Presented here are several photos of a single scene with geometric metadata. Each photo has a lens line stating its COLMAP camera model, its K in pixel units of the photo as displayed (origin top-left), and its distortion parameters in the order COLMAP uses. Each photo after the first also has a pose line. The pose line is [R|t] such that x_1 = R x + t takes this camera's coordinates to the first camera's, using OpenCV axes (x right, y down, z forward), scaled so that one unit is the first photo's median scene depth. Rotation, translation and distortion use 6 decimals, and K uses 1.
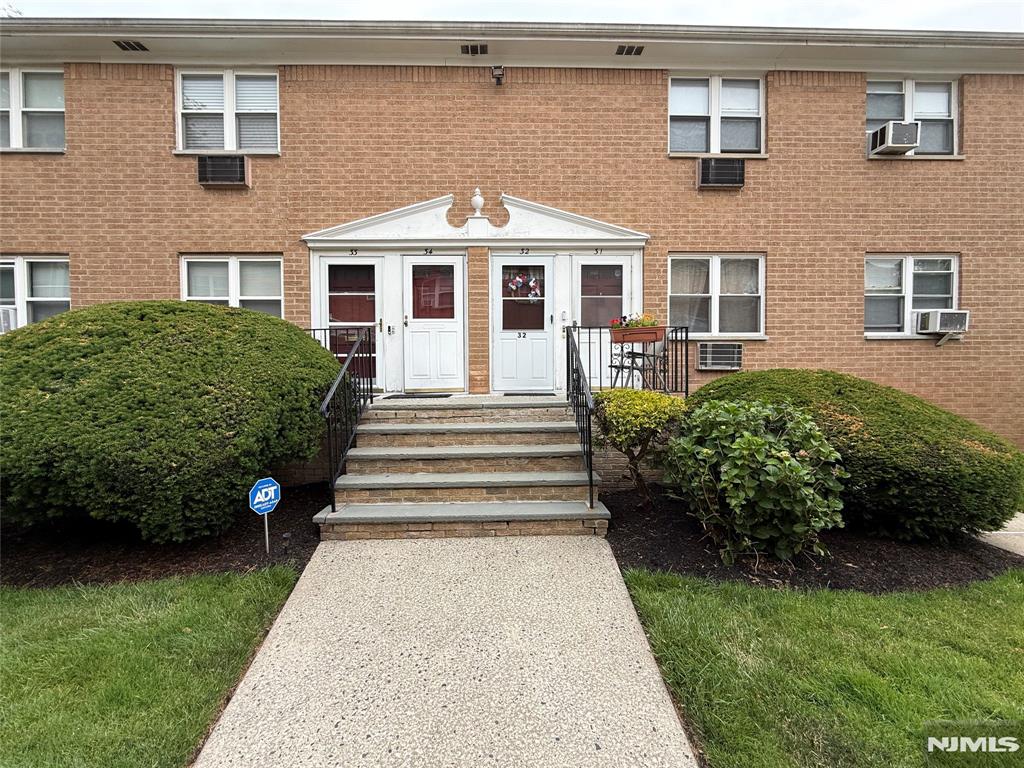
lens RADIAL K [[410.8, 0, 512.2], [0, 410.8, 382.7], [0, 0, 1]] dist [-0.000102, -0.000006]
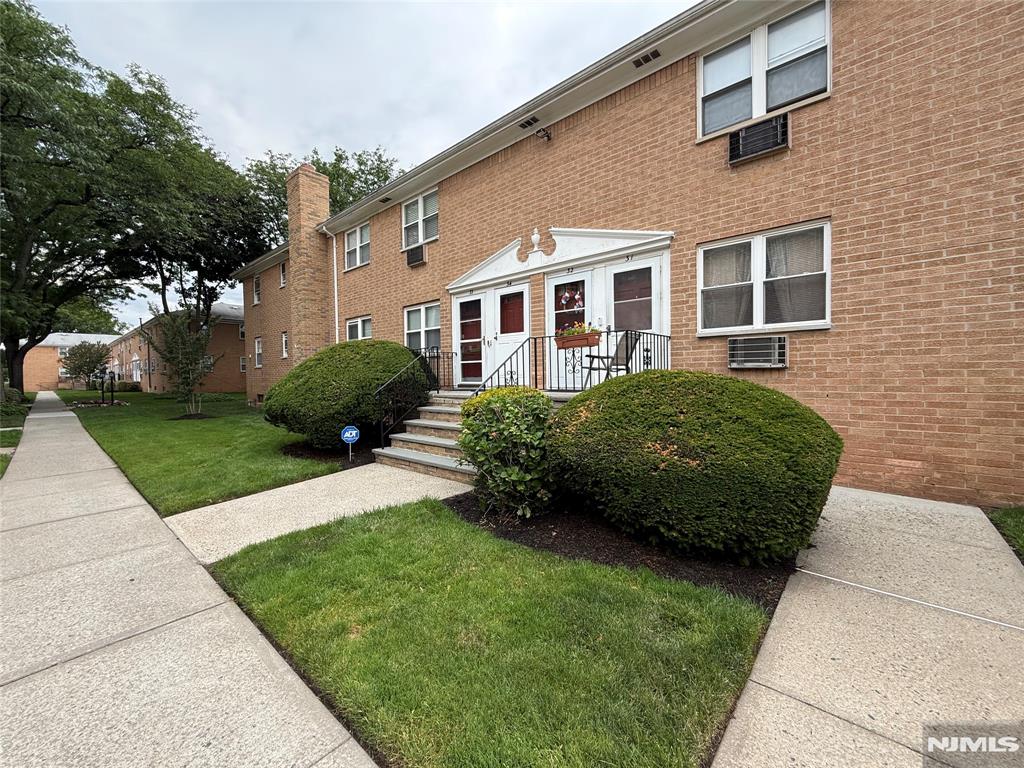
lens RADIAL K [[410.8, 0, 514.0], [0, 410.8, 382.6], [0, 0, 1]] dist [-0.000102, -0.000006]
pose [[0.734328, 0.009466, -0.678729, 0.726514], [-0.005361, 0.999952, 0.008146, -0.004768], [0.678773, -0.002343, 0.734344, 0.017368]]
